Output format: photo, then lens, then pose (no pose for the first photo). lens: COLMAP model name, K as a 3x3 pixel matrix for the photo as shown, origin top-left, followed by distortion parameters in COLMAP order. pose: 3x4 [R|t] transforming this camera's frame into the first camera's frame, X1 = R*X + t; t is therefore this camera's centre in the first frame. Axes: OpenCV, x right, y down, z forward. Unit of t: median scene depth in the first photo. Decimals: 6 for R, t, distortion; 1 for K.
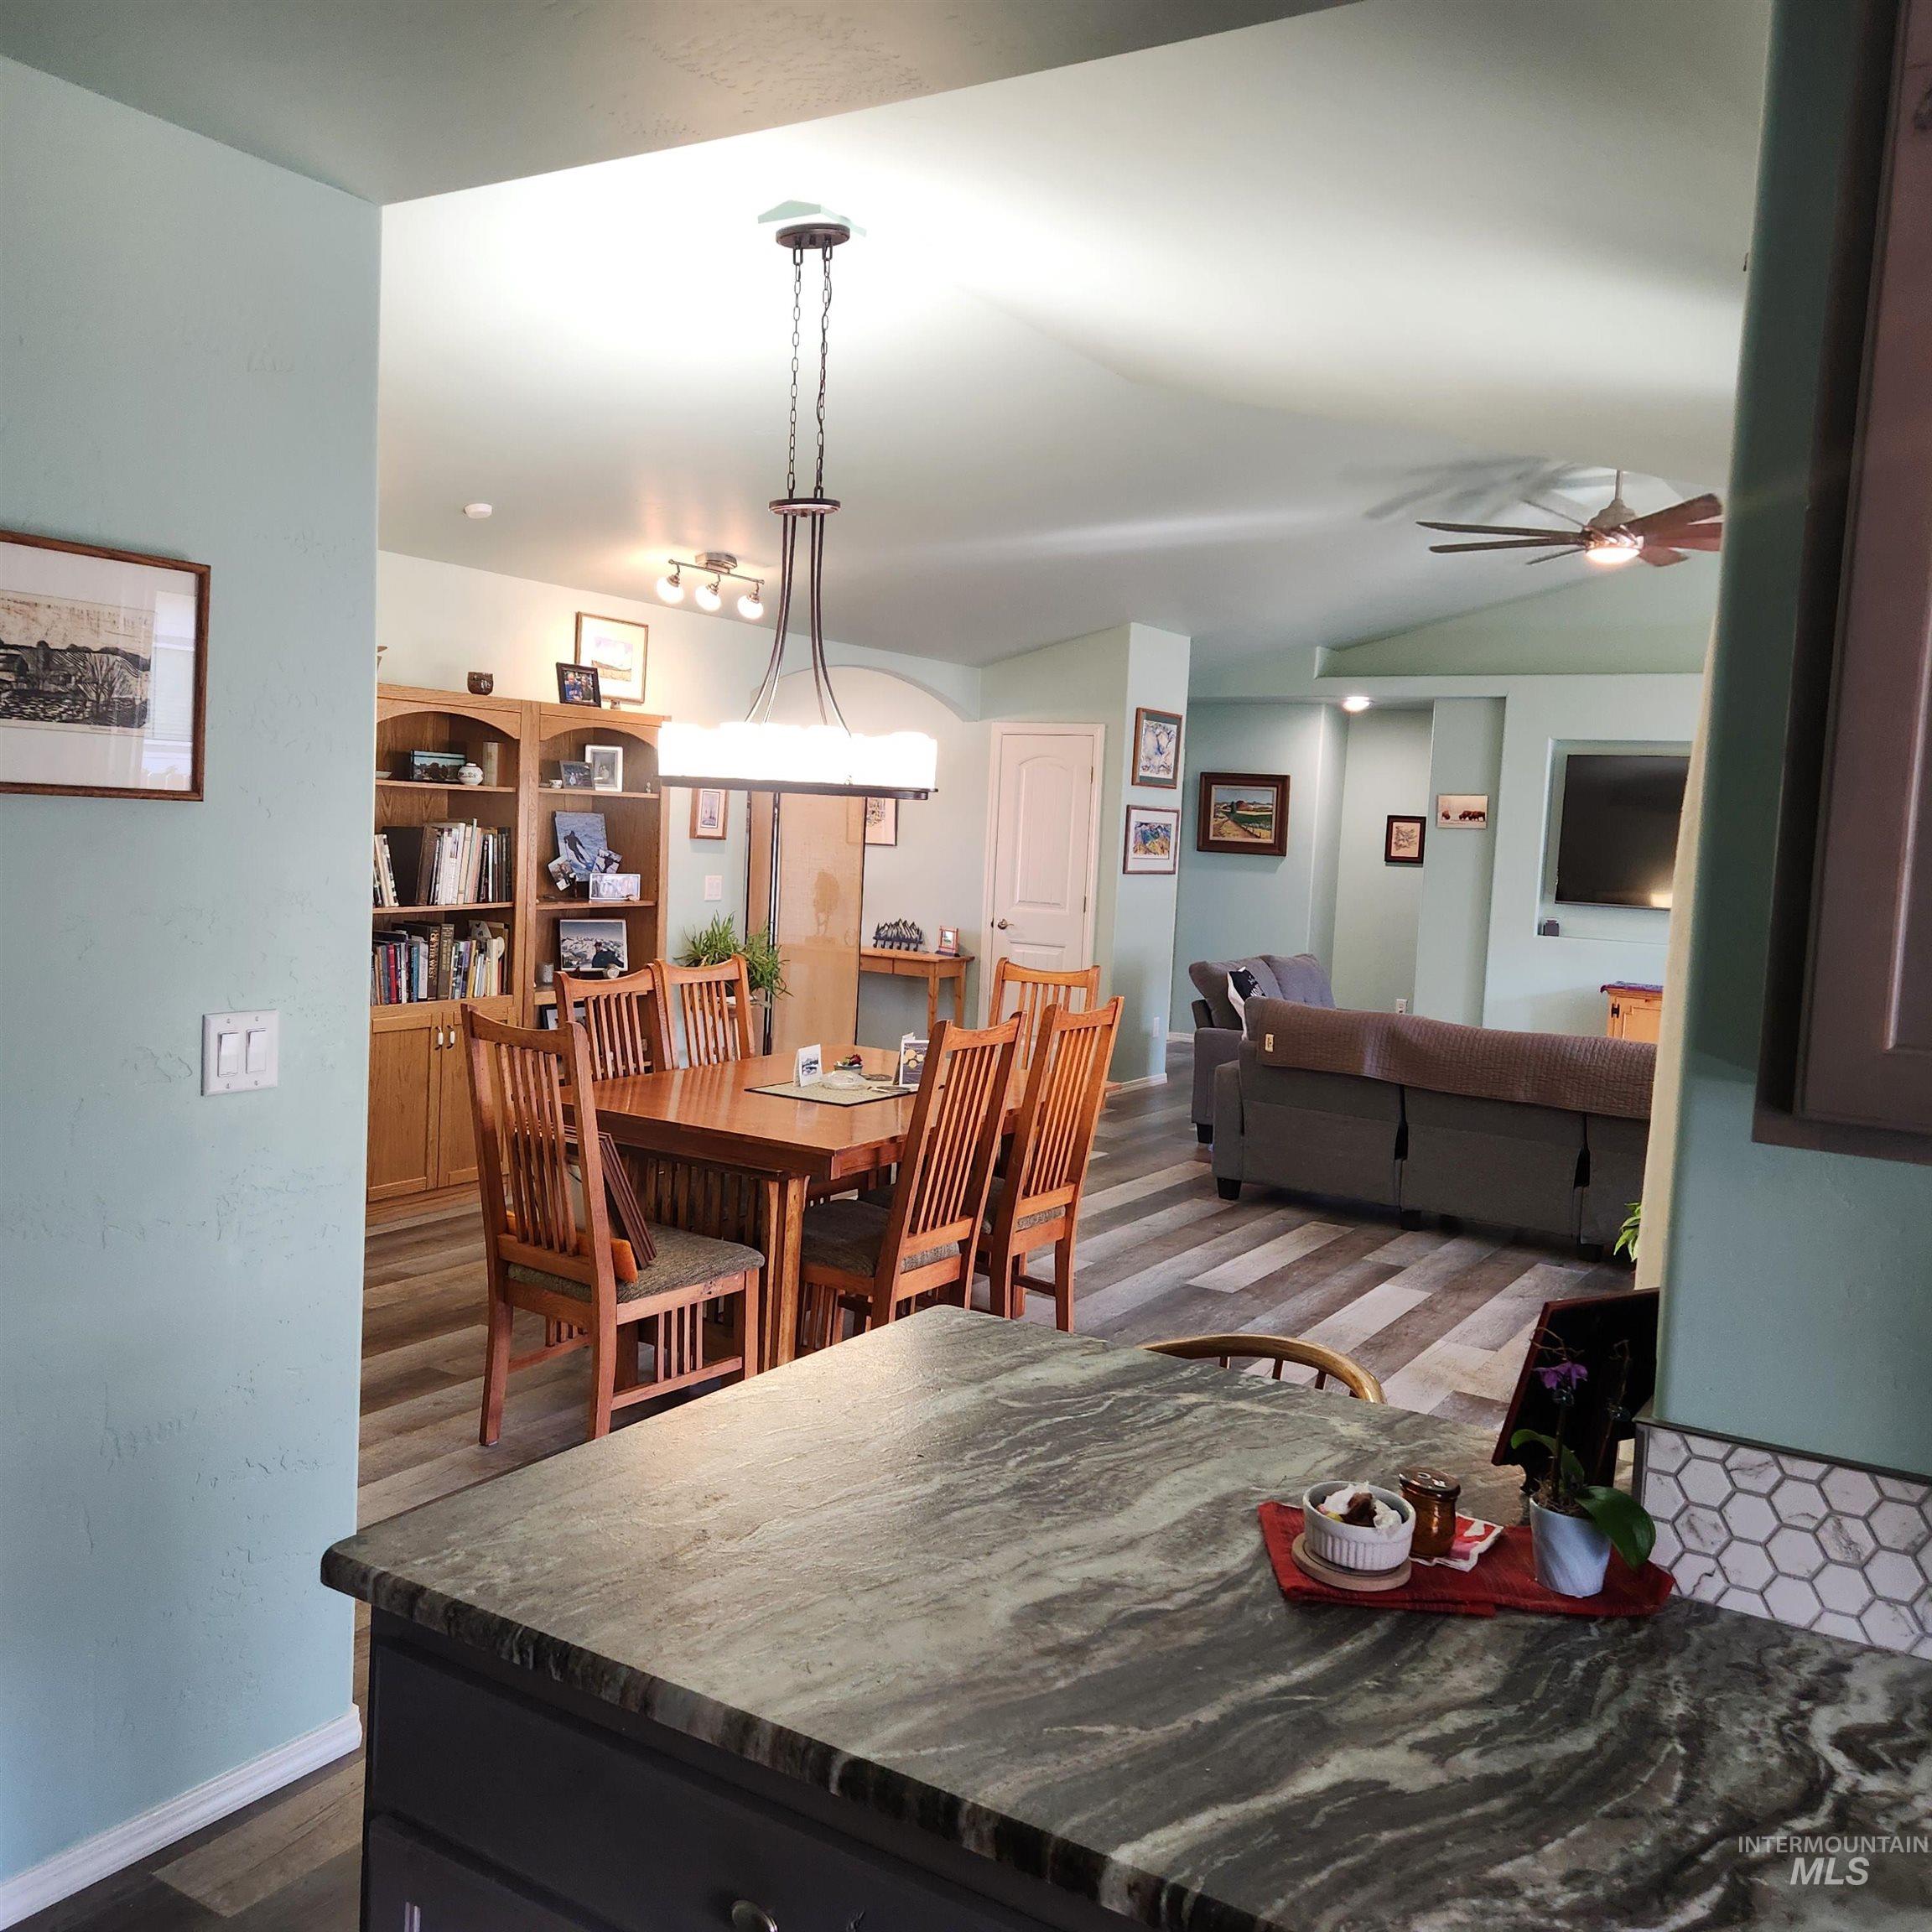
lens RADIAL K [[1709.8, 0, 969.9], [0, 1709.8, 951.4], [0, 0, 1]] dist [0.099469, -0.142876]
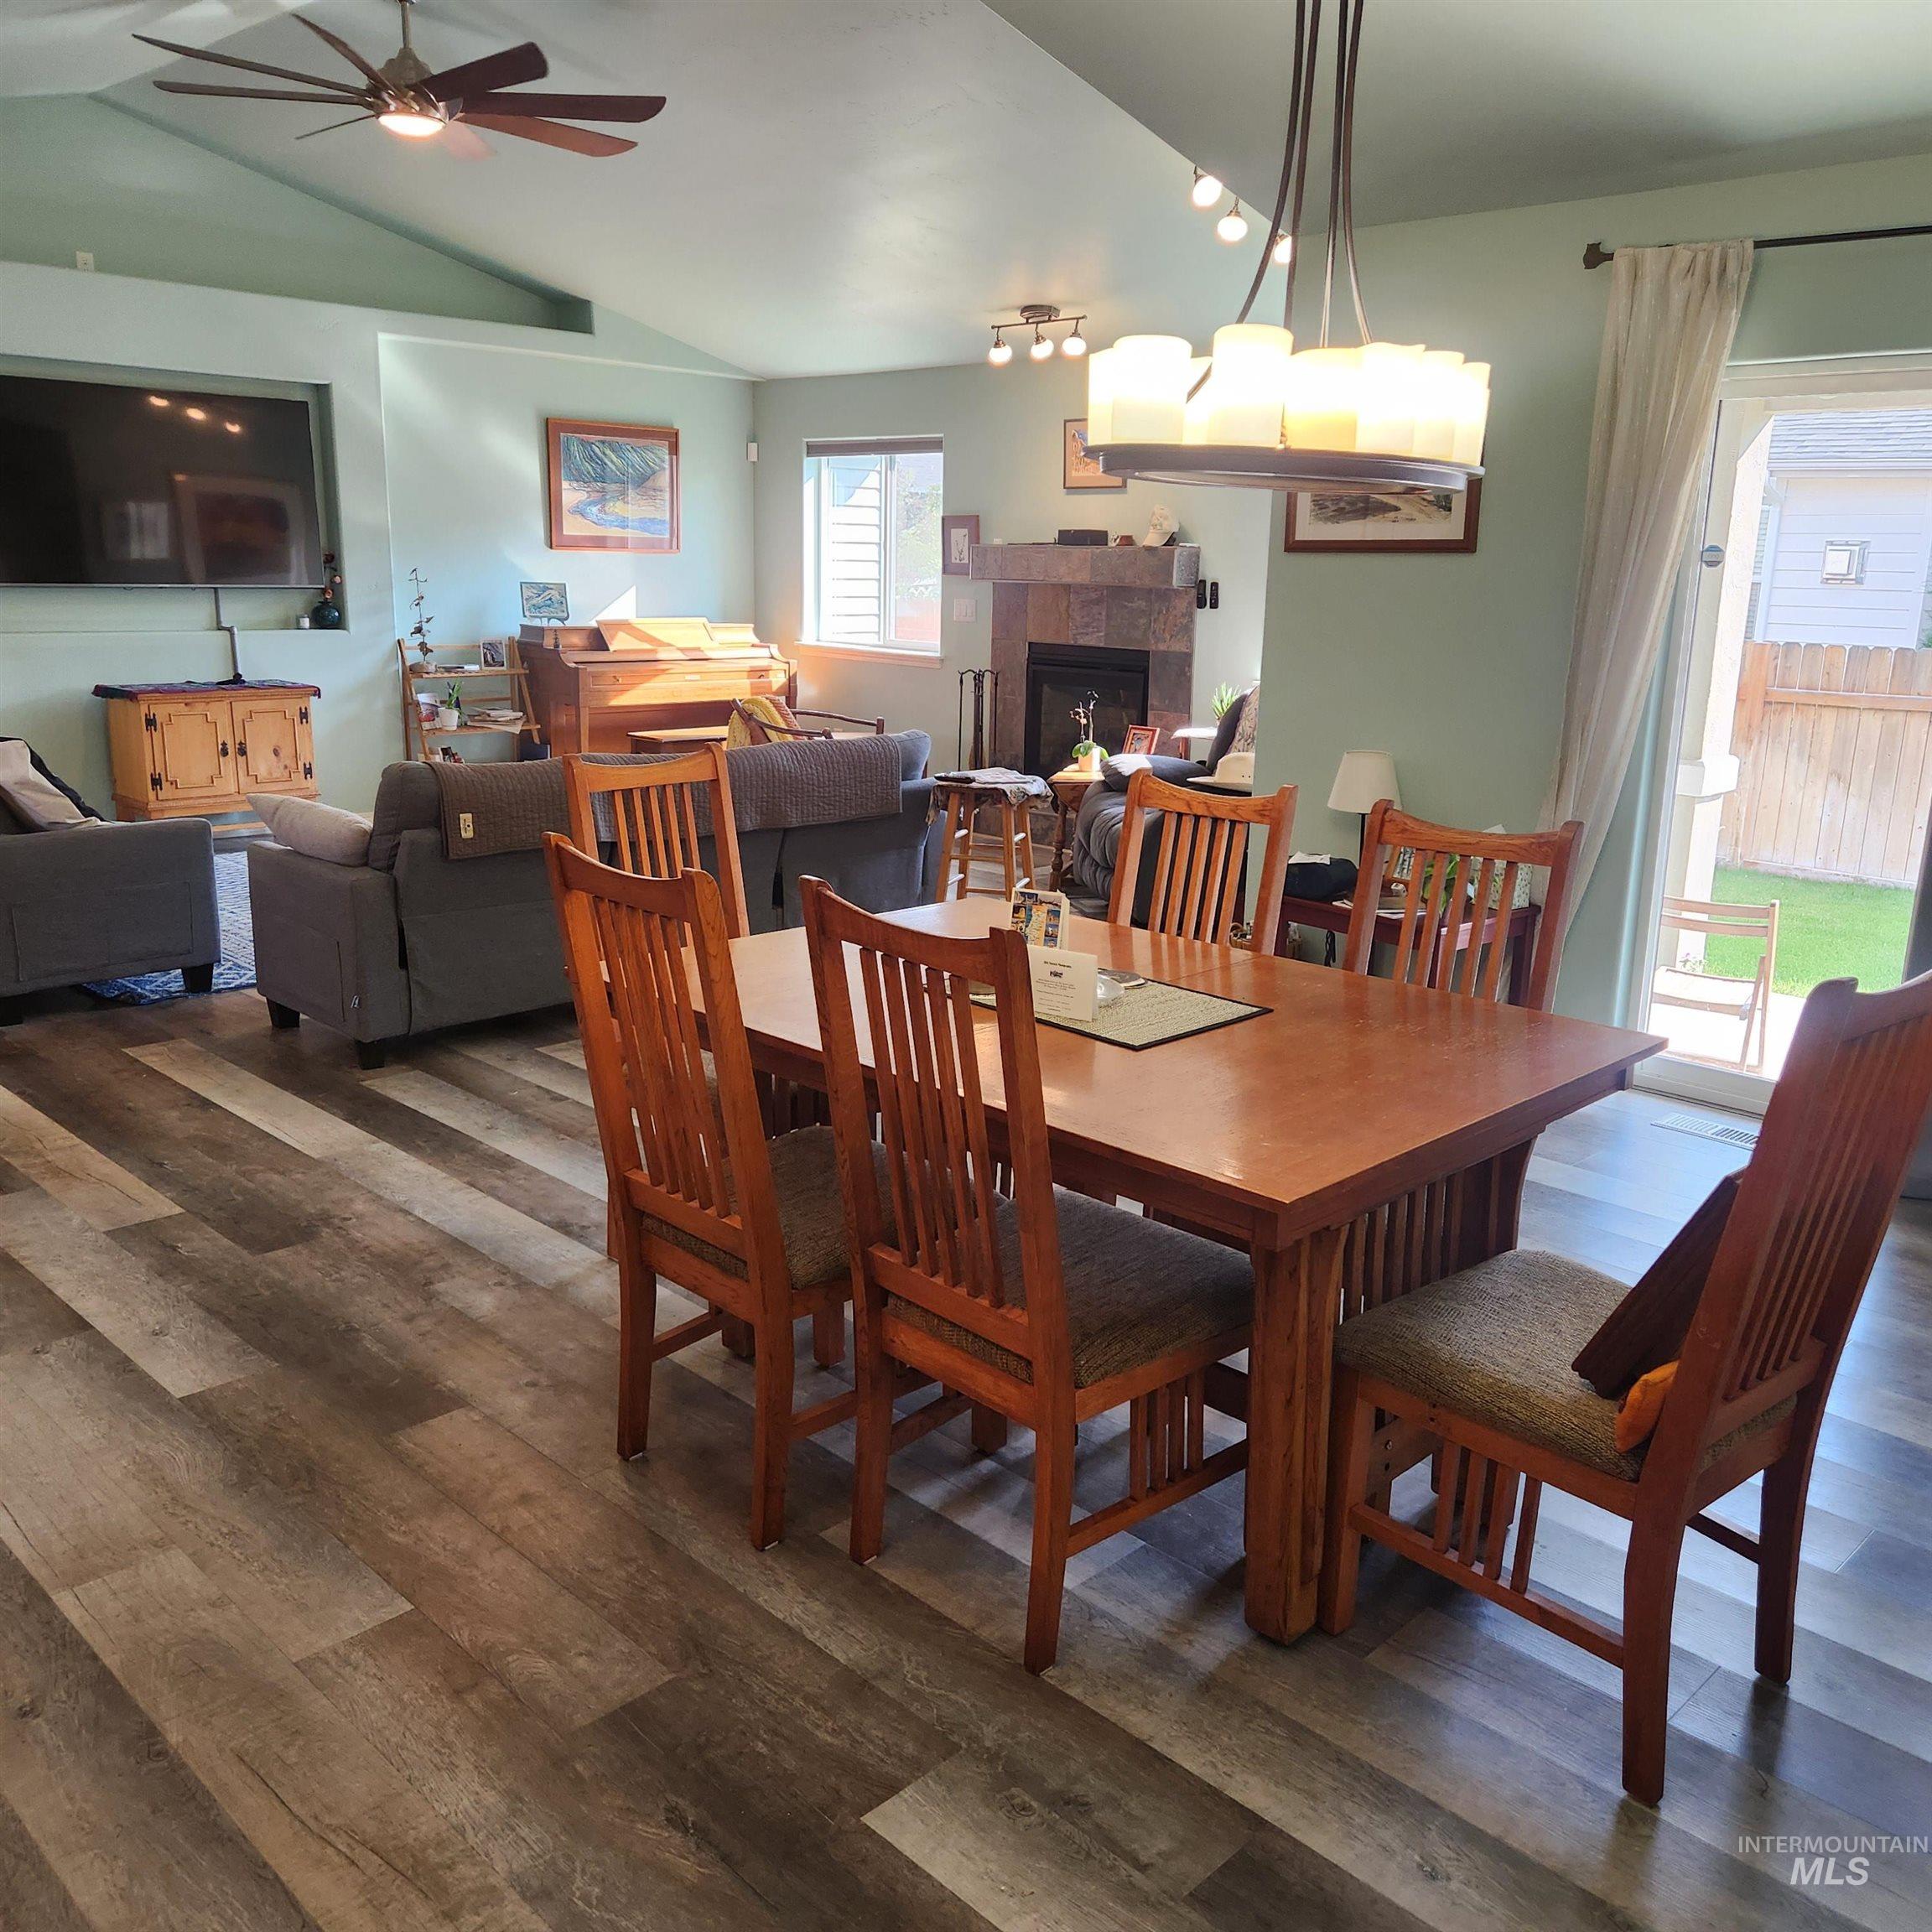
lens RADIAL K [[1709.8, 0, 969.9], [0, 1709.8, 951.4], [0, 0, 1]] dist [0.099469, -0.142876]
pose [[0.219573, -0.262249, 0.939688, -0.442870], [0.062183, 0.964997, 0.254782, -0.060985], [-0.973612, 0.002489, 0.228195, 0.642982]]
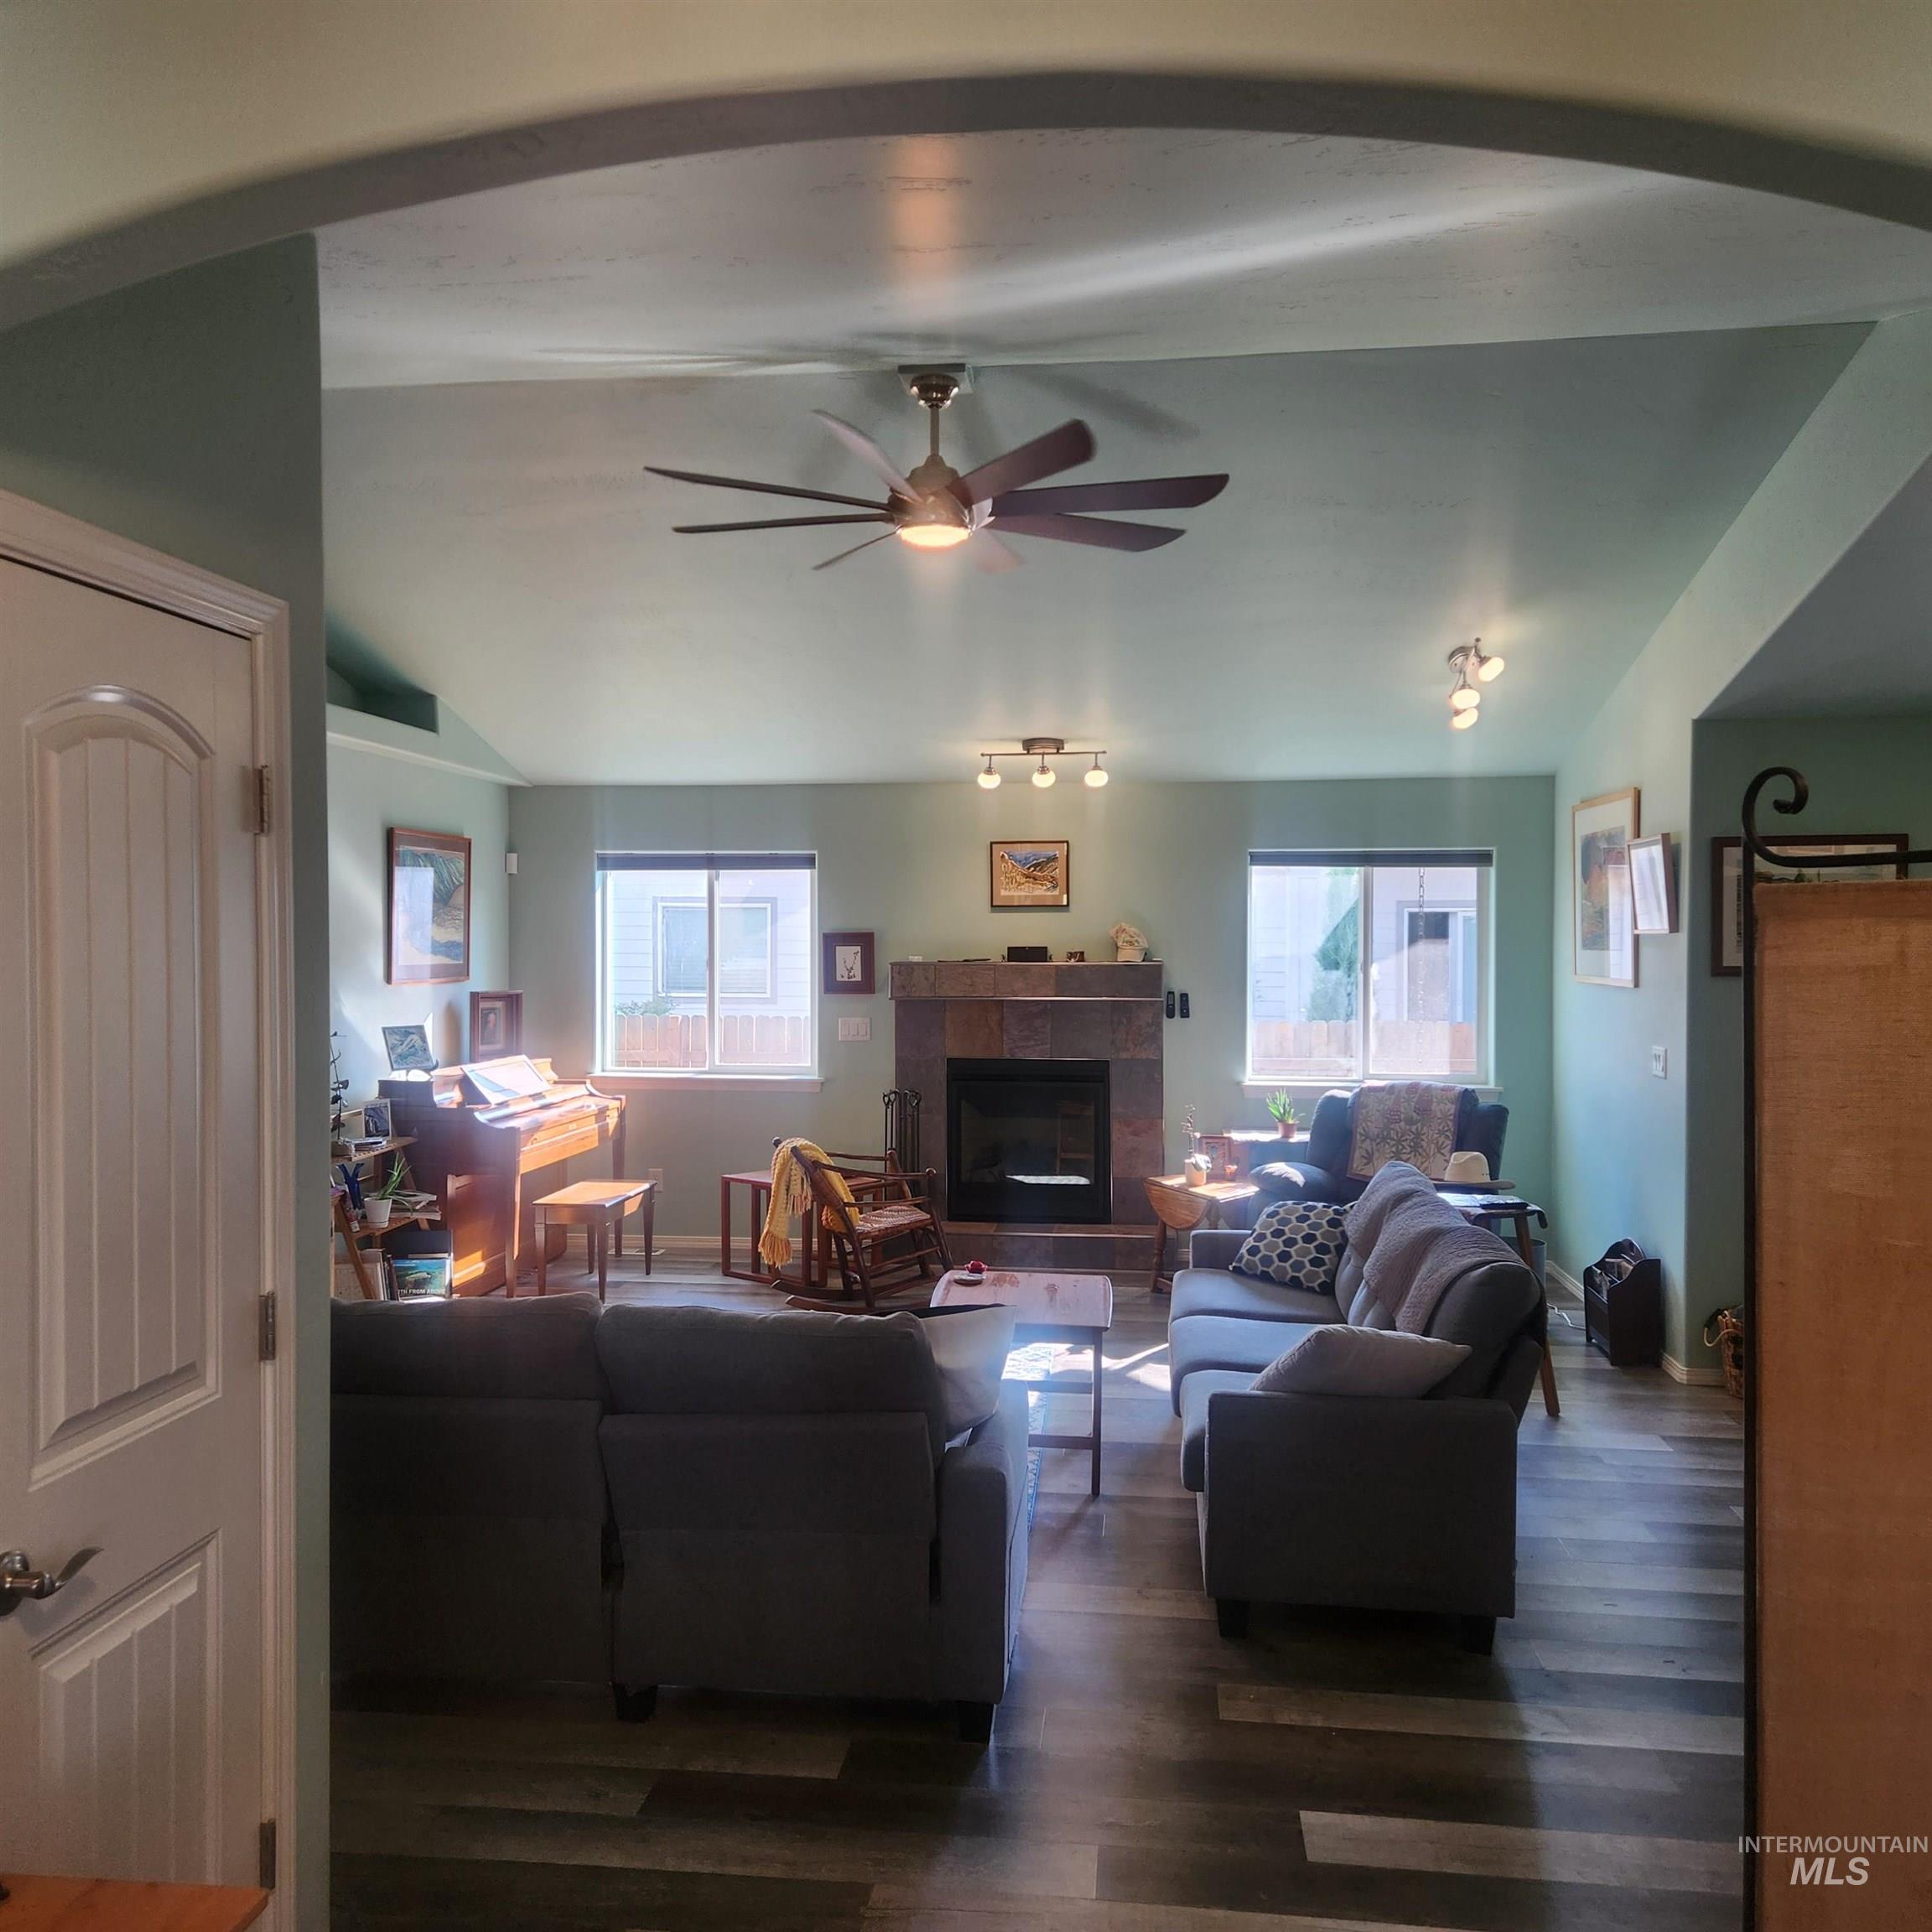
lens RADIAL K [[1712.4, 0, 942.9], [0, 1712.4, 962.6], [0, 0, 1]] dist [0.090171, -0.099178]
pose [[-0.424774, -0.061221, 0.903227, -0.274268], [0.047872, 0.994796, 0.089941, -0.136633], [-0.904033, 0.081444, -0.419633, 1.428855]]
